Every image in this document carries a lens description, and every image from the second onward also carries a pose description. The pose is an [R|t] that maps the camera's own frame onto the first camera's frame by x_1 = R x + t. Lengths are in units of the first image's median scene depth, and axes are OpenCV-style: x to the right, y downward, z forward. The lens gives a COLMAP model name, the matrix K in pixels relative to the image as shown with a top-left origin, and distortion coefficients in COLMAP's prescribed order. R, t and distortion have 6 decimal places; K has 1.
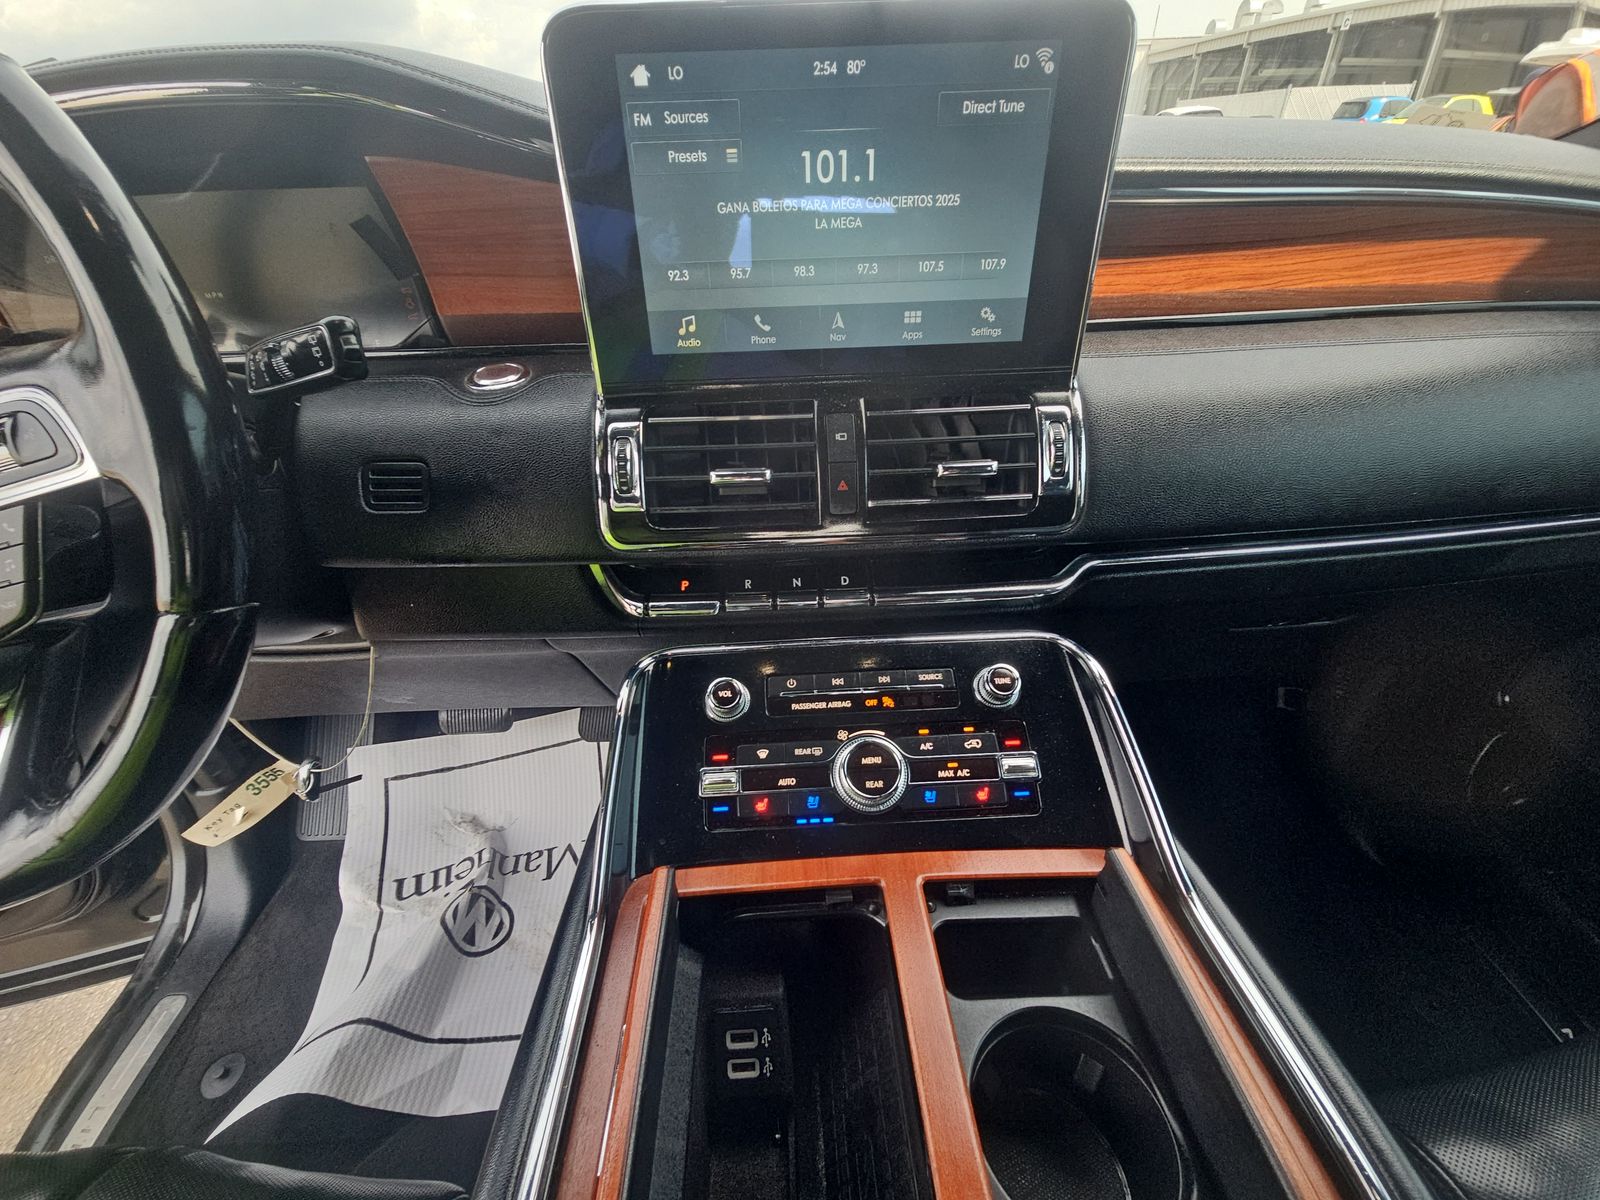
lens RADIAL K [[645.1, 0, 801.5], [0, 645.1, 606.0], [0, 0, 1]] dist [0.008151, -0.000572]
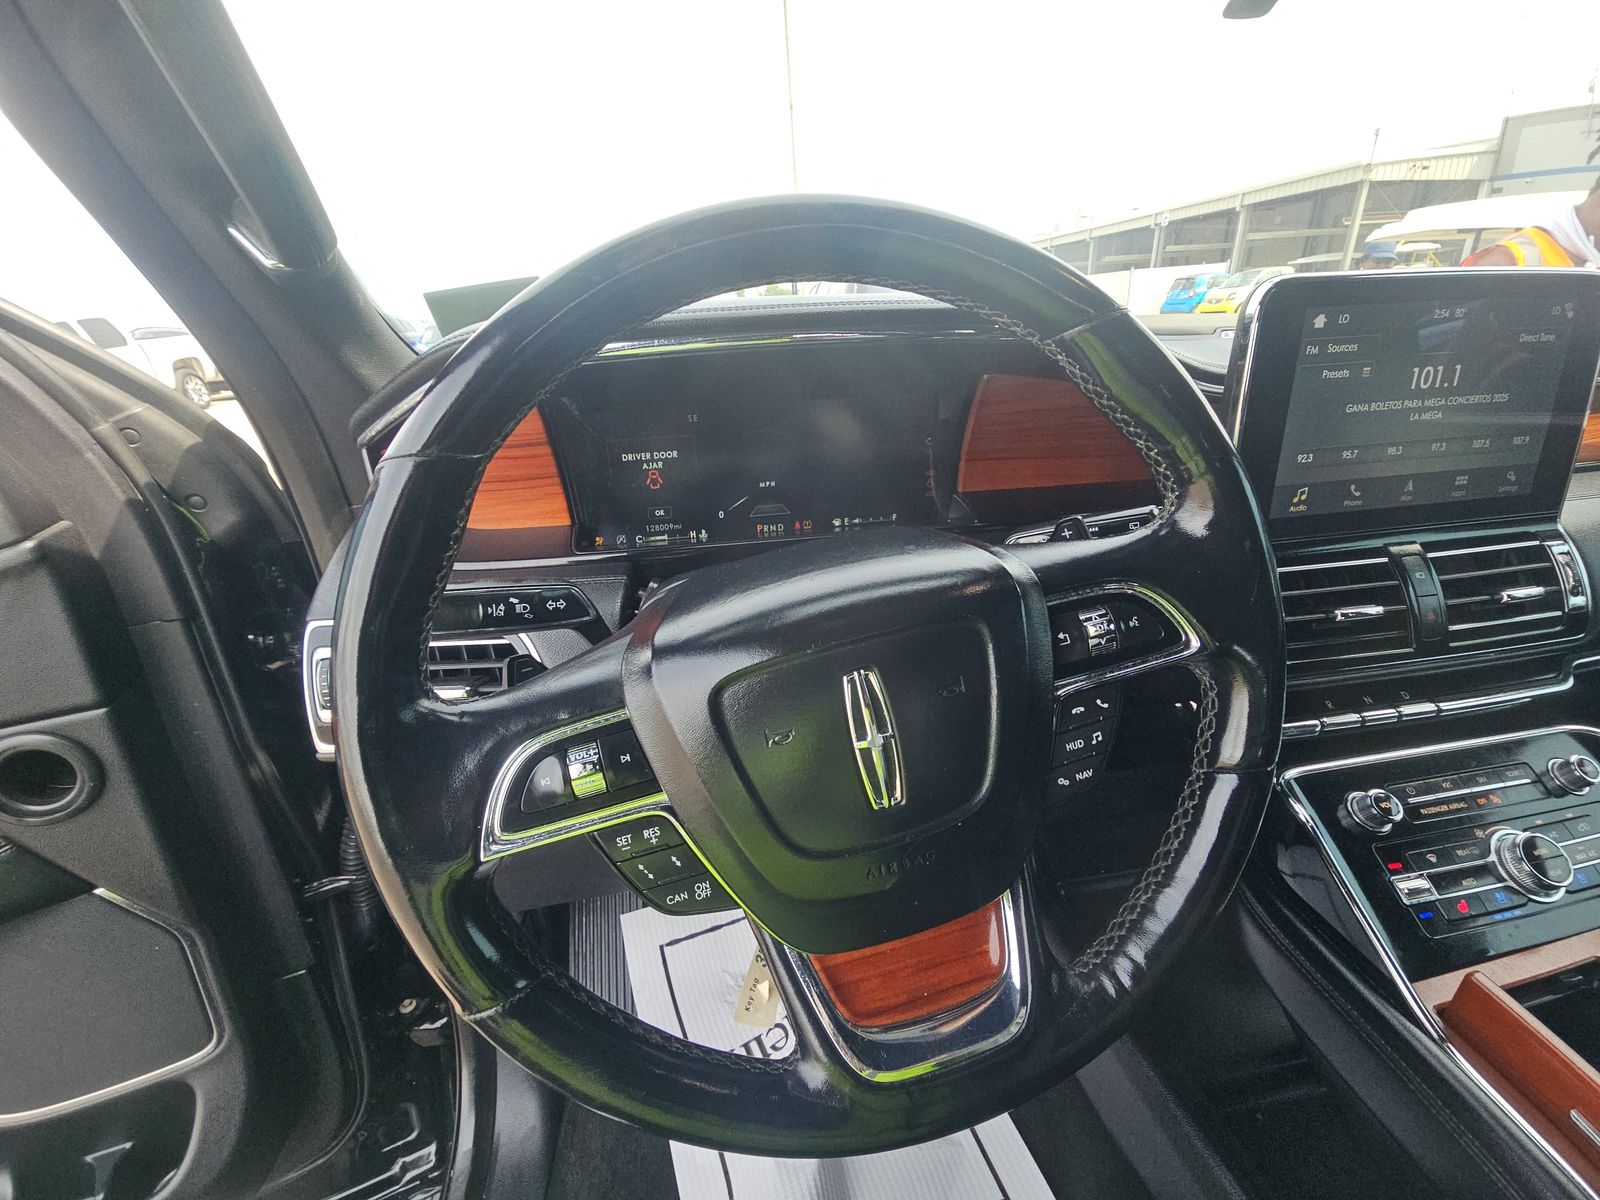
lens RADIAL K [[645.1, 0, 794.5], [0, 645.1, 604.1], [0, 0, 1]] dist [0.008151, -0.000572]
pose [[0.991619, -0.061895, 0.113403, -1.275744], [0.081254, 0.981218, -0.174954, -0.094599], [-0.100444, 0.182702, 0.978024, -0.065075]]
